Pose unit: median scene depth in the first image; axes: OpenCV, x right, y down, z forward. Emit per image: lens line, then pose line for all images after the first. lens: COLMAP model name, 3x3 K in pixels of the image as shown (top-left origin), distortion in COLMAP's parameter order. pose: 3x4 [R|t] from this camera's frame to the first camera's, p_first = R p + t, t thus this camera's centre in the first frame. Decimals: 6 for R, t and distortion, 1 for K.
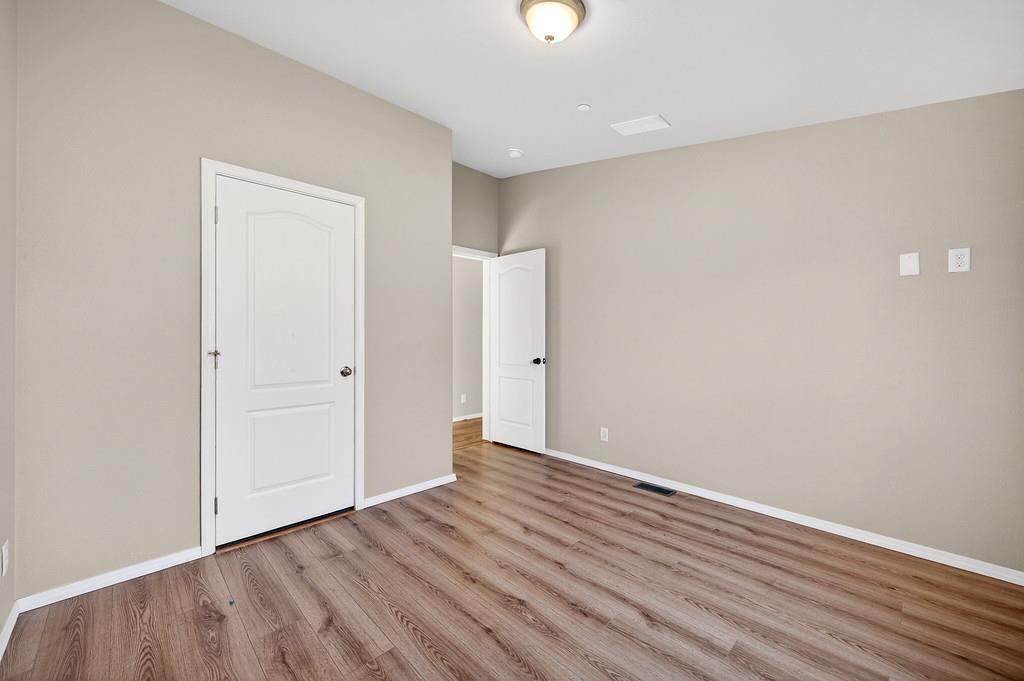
lens RADIAL K [[404.5, 0, 510.4], [0, 404.5, 339.8], [0, 0, 1]] dist [0.001096, 0.000022]
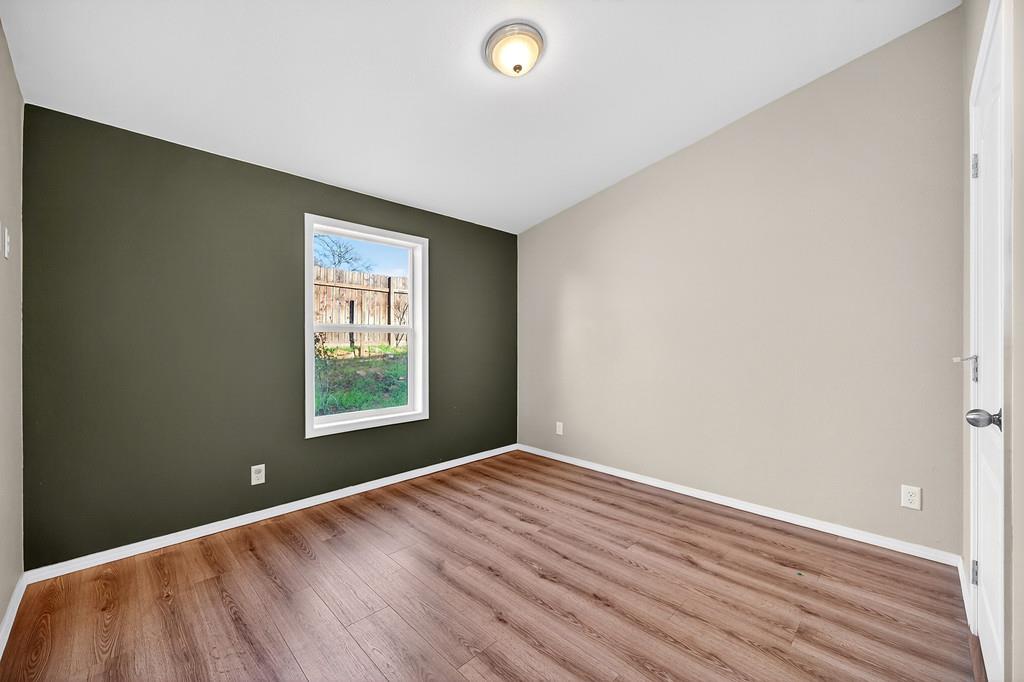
lens RADIAL K [[404.5, 0, 513.2], [0, 404.5, 341.5], [0, 0, 1]] dist [0.001096, 0.000022]
pose [[-0.999783, 0.003454, -0.020528, 0.127731], [0.003443, 0.999994, 0.000547, -0.000884], [0.020529, 0.000477, -0.999789, 2.066966]]
